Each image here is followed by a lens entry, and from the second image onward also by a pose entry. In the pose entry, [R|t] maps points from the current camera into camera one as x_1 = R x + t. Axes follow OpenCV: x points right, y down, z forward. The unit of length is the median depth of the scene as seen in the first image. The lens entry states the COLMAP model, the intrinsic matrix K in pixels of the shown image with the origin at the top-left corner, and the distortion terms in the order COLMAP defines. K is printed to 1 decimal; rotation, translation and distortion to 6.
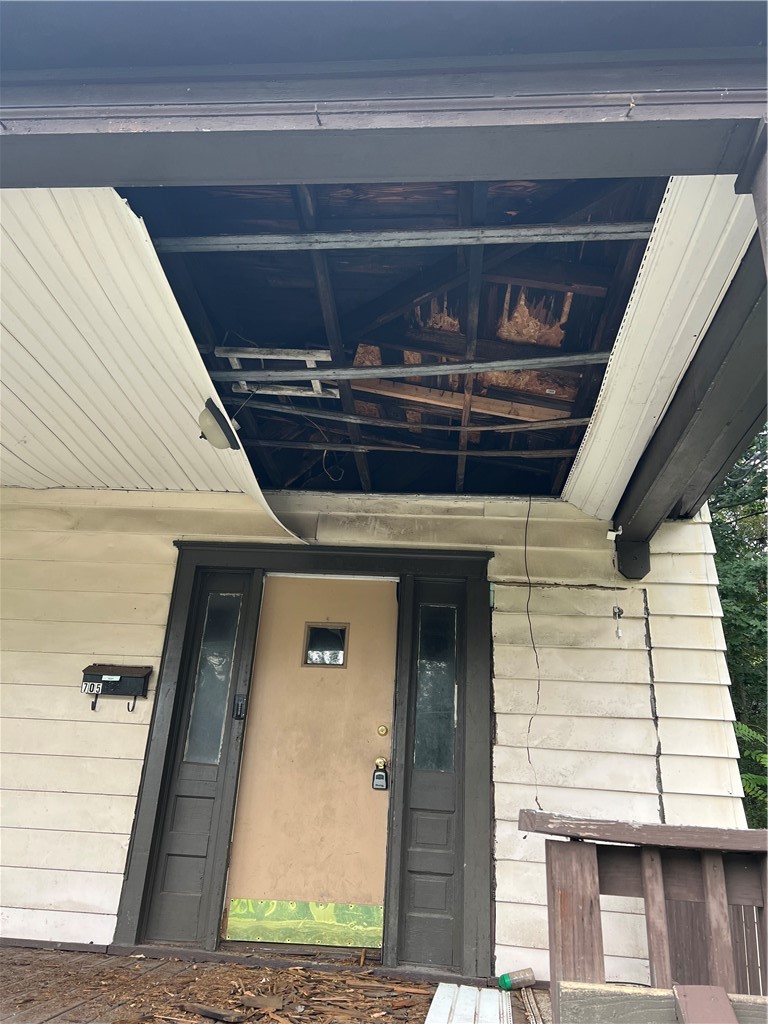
lens RADIAL K [[782.4, 0, 384.0], [0, 782.4, 512.0], [0, 0, 1]] dist [0.026038, -0.000741]
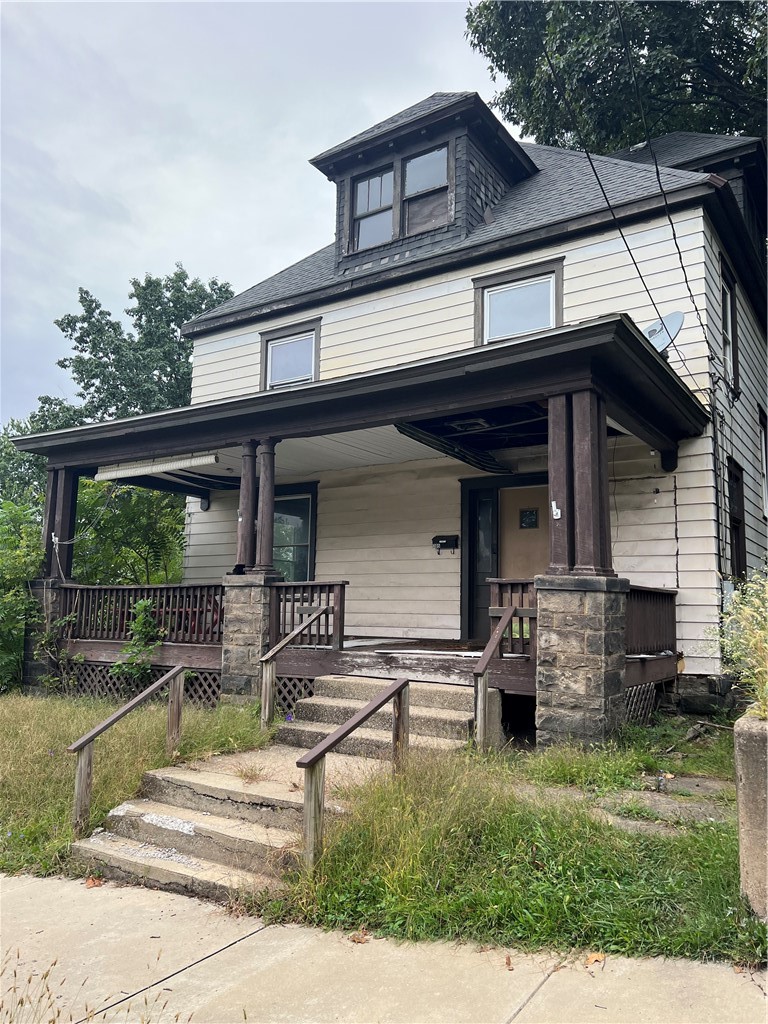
lens RADIAL K [[782.4, 0, 384.0], [0, 782.4, 512.0], [0, 0, 1]] dist [0.026038, -0.000741]
pose [[0.869130, -0.103703, -0.483589, 0.661569], [0.213523, 0.960631, 0.177753, -0.338336], [0.446117, -0.257748, 0.857056, -1.108190]]
